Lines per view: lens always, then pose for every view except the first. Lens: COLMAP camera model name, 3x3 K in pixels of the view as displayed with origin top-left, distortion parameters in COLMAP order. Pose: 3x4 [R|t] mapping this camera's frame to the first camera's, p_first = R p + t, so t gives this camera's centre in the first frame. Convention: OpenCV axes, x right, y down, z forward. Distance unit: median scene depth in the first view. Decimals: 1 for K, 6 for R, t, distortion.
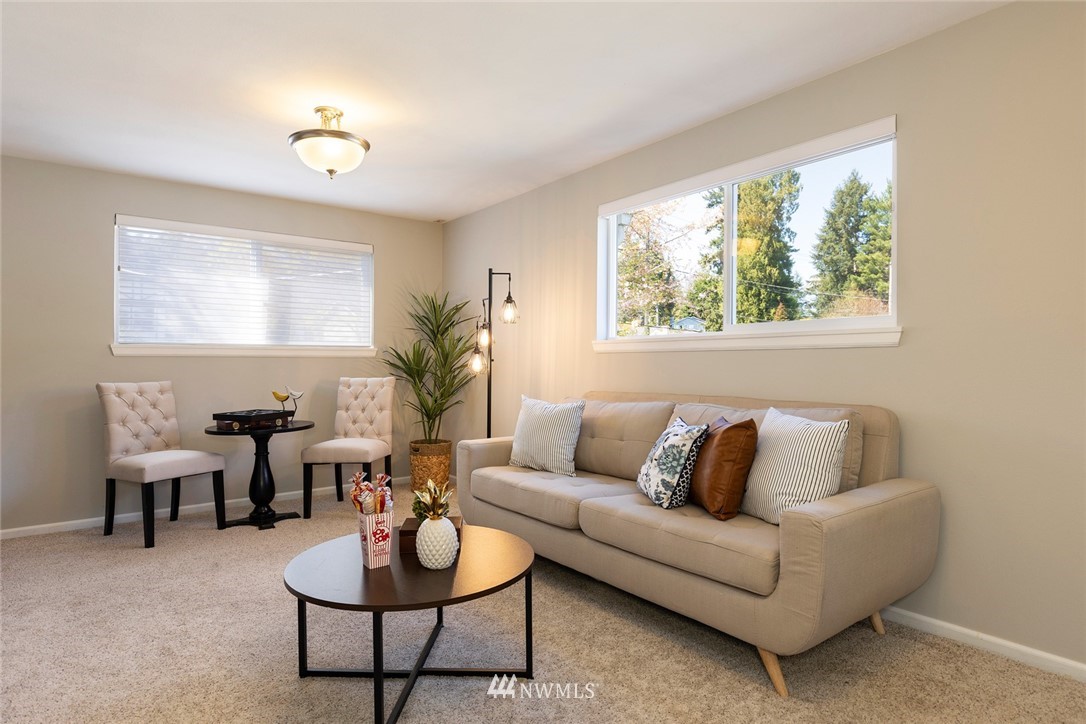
lens RADIAL K [[591.1, 0, 541.9], [0, 591.1, 375.9], [0, 0, 1]] dist [0.002416, 0.000244]
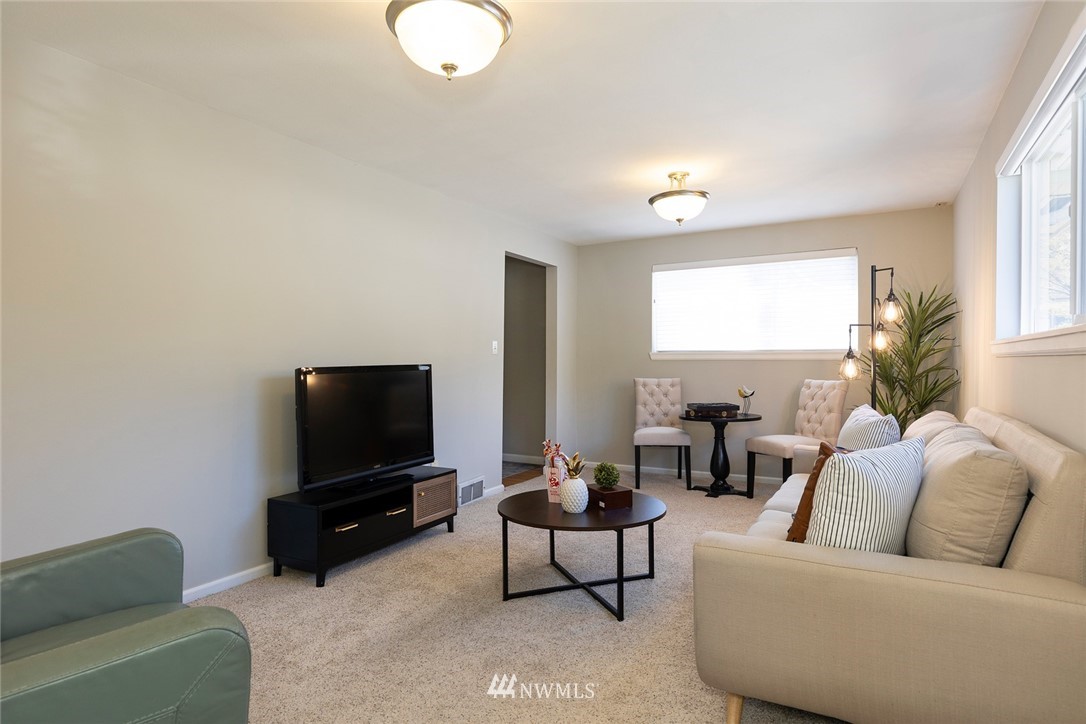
lens RADIAL K [[593.4, 0, 548.7], [0, 593.4, 359.6], [0, 0, 1]] dist [0.001100, -0.000447]
pose [[0.403573, -0.000613, -0.914947, 0.542995], [-0.019970, 0.999756, -0.009479, -0.015870], [0.914730, 0.022097, 0.403462, 0.162957]]
